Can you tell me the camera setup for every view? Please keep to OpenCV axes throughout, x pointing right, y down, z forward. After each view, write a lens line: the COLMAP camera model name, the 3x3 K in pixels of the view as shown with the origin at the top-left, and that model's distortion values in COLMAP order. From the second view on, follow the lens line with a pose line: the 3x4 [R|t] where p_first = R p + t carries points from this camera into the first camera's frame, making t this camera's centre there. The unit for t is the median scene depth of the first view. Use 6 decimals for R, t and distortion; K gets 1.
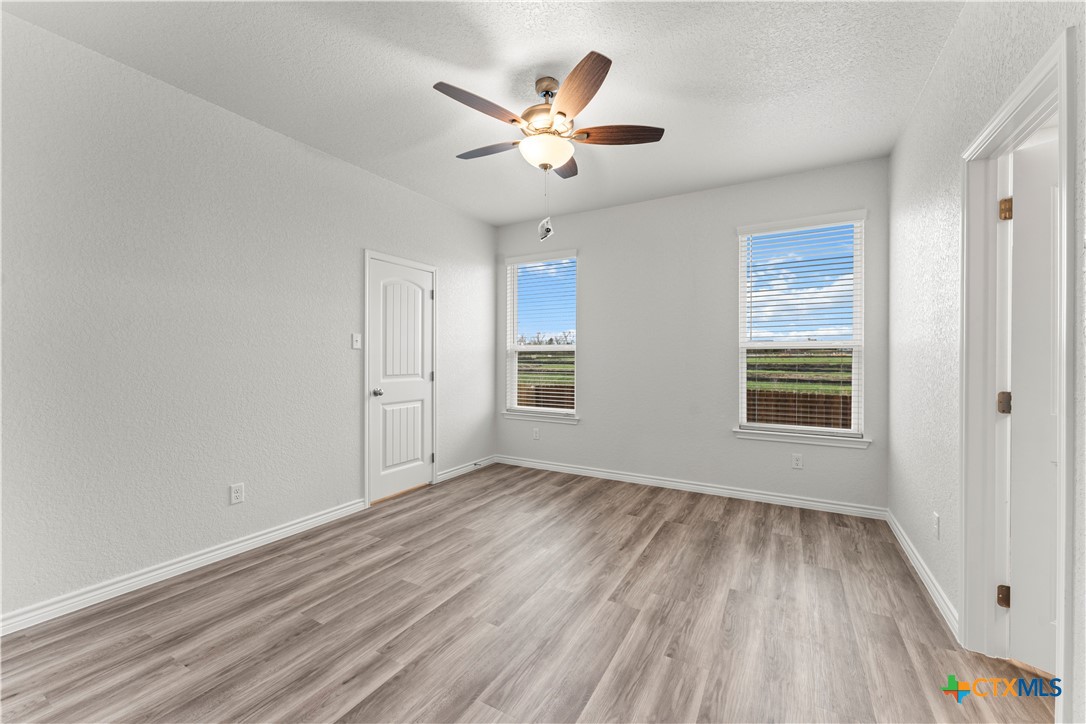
lens RADIAL K [[437.5, 0, 545.0], [0, 437.5, 357.6], [0, 0, 1]] dist [0.004619, -0.000526]
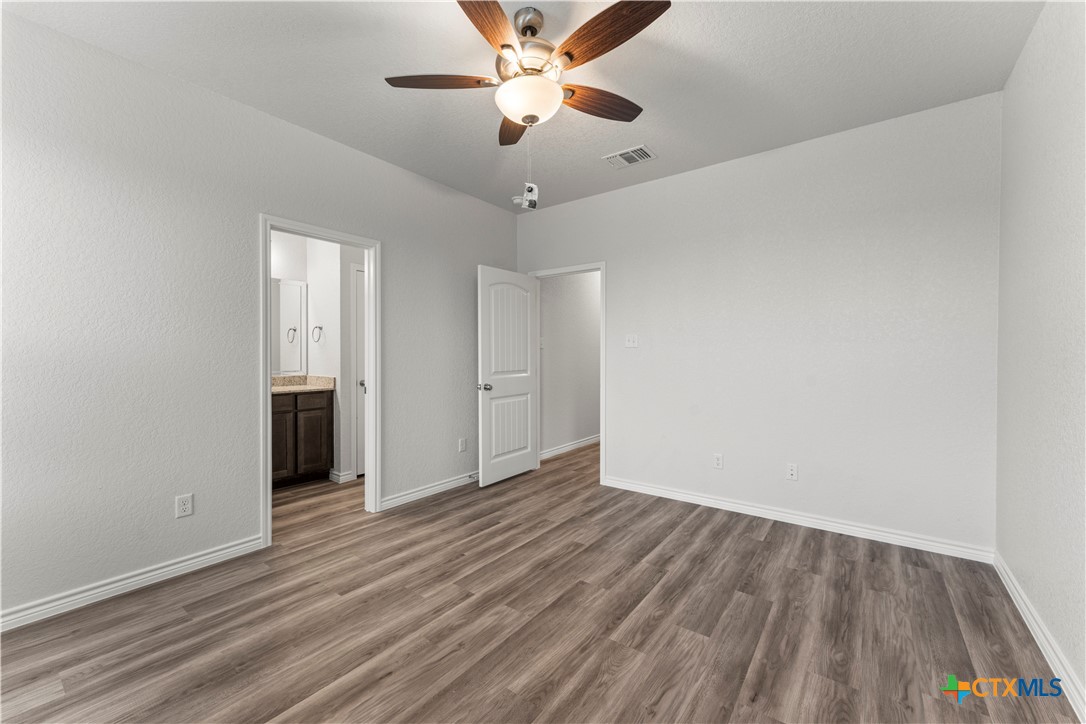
lens RADIAL K [[437.5, 0, 545.0], [0, 437.5, 357.6], [0, 0, 1]] dist [0.004619, -0.000526]
pose [[-0.992189, -0.004231, 0.124675, -0.150160], [-0.002851, 0.999933, 0.011245, -0.004973], [-0.124715, 0.010802, -0.992134, 2.098070]]
